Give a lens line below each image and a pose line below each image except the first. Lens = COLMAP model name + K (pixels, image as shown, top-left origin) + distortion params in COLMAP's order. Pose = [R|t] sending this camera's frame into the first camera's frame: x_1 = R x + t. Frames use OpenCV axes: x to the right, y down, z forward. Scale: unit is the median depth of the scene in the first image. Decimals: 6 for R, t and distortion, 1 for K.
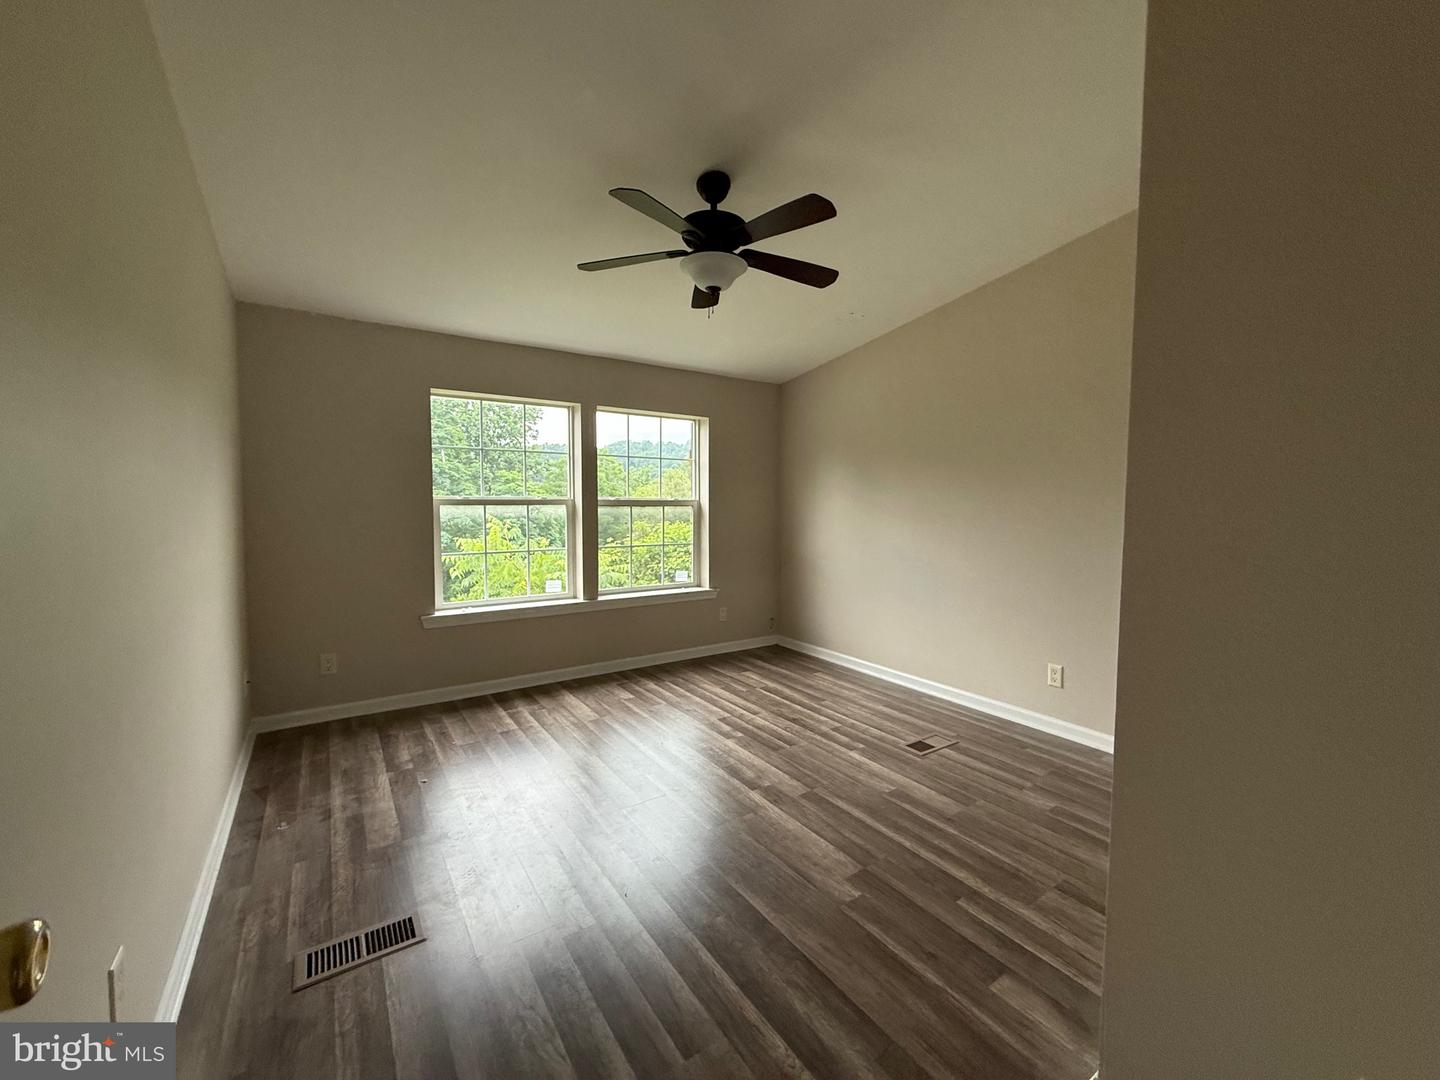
lens RADIAL K [[576.4, 0, 720.5], [0, 576.4, 535.5], [0, 0, 1]] dist [-0.001343, 0.000044]
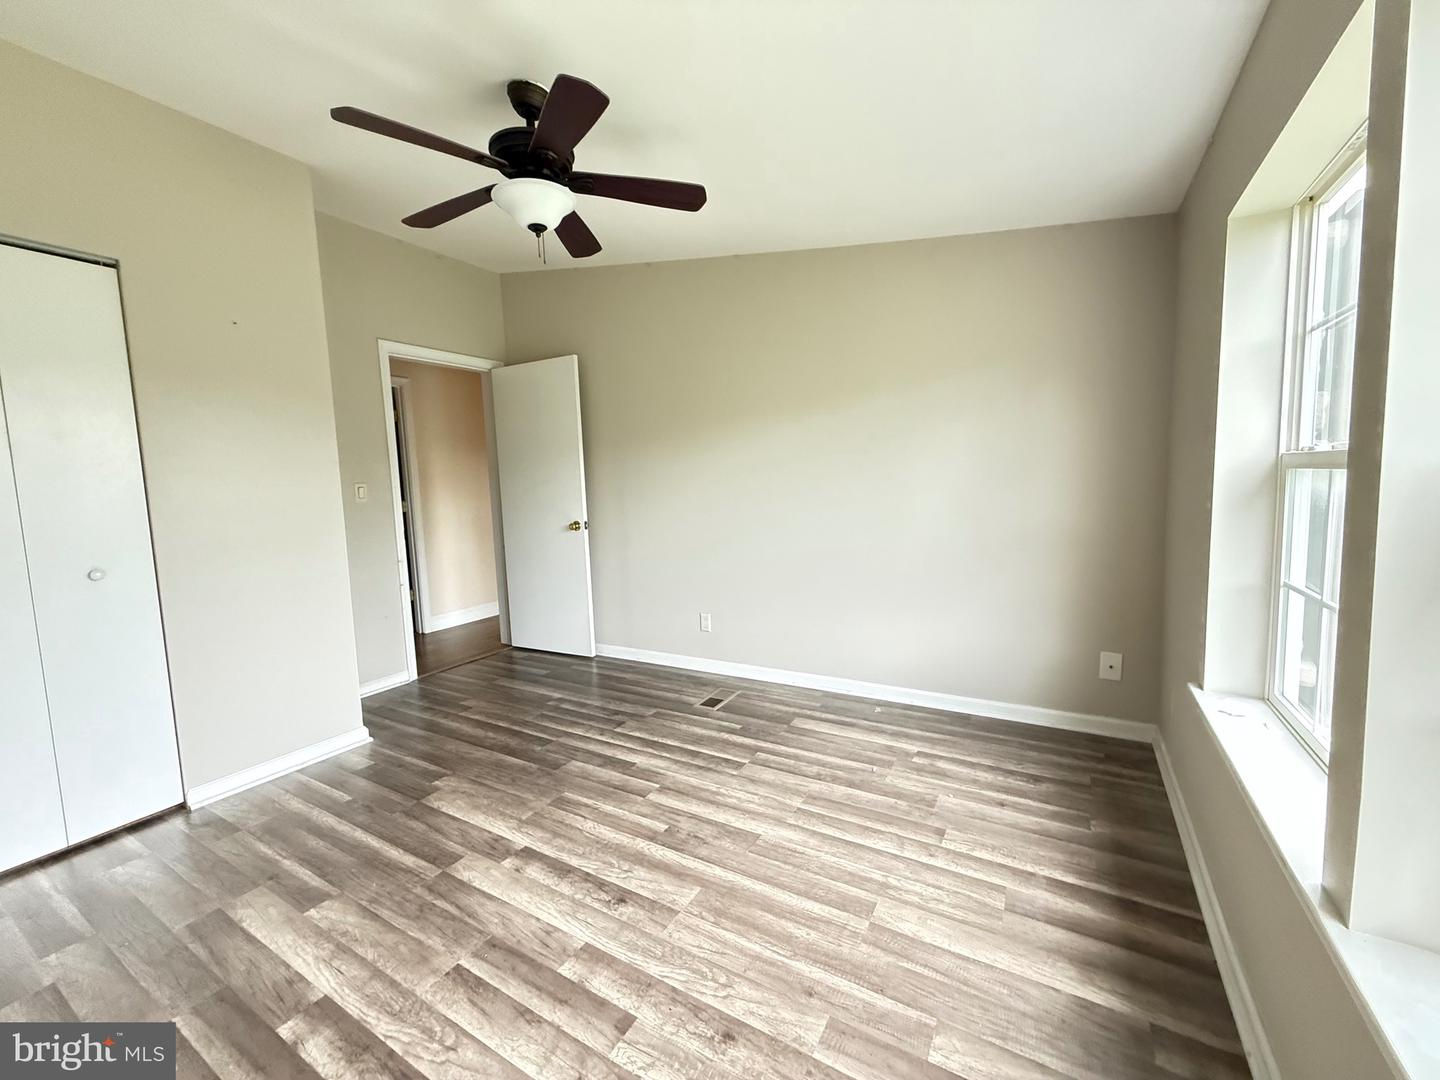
lens RADIAL K [[576.4, 0, 722.4], [0, 576.4, 538.0], [0, 0, 1]] dist [-0.001343, 0.000044]
pose [[-0.906373, 0.068136, -0.416948, 0.108995], [0.004495, 0.988408, 0.151752, -0.097396], [0.422455, 0.135669, -0.896173, 1.711471]]
